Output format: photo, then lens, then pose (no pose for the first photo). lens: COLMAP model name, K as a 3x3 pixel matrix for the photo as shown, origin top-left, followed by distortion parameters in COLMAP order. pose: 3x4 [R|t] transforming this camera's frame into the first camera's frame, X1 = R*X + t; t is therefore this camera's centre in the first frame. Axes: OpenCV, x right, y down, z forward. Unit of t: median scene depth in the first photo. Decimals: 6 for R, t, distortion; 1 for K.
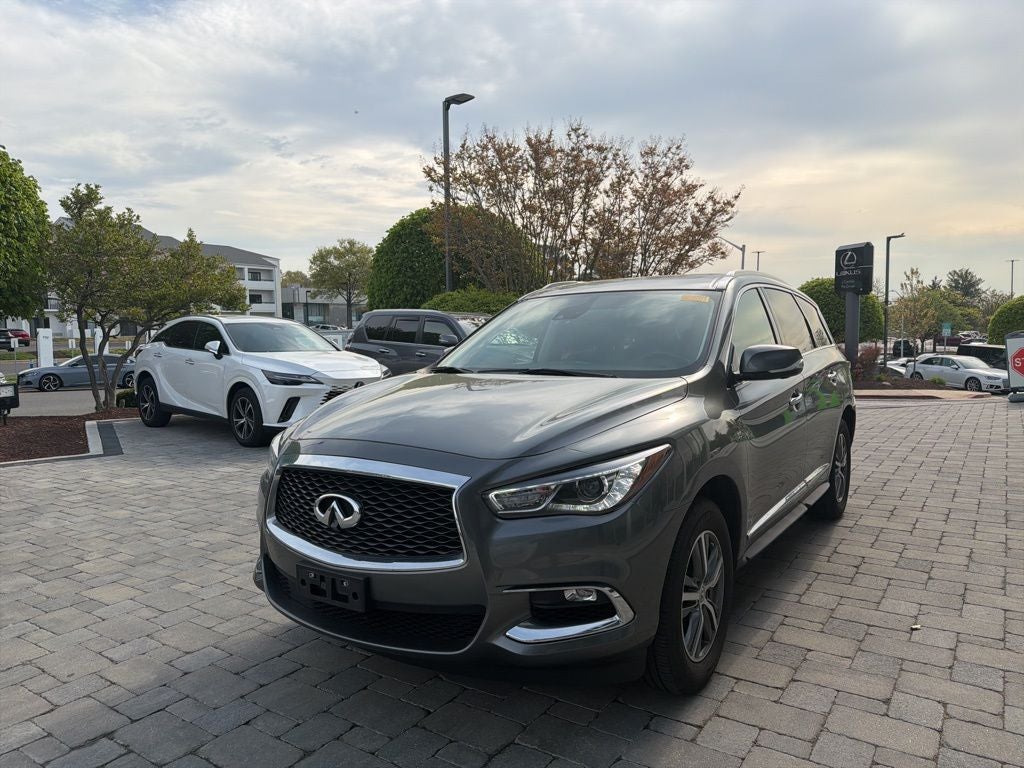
lens RADIAL K [[716.2, 0, 519.4], [0, 716.2, 384.4], [0, 0, 1]] dist [0.033416, -0.040315]
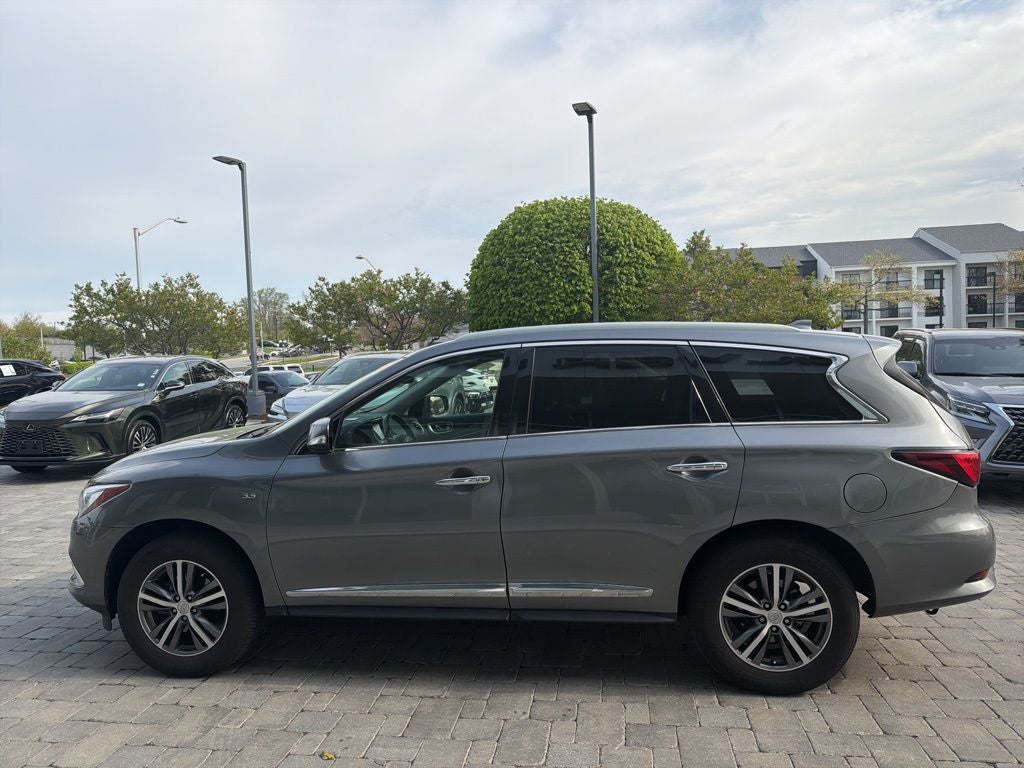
lens RADIAL K [[714.8, 0, 516.1], [0, 714.8, 397.7], [0, 0, 1]] dist [0.035808, -0.042598]
pose [[0.434657, 0.054343, -0.898955, 0.603589], [-0.040692, 0.998343, 0.040676, -0.061047], [0.899676, 0.018900, 0.436148, 0.349062]]
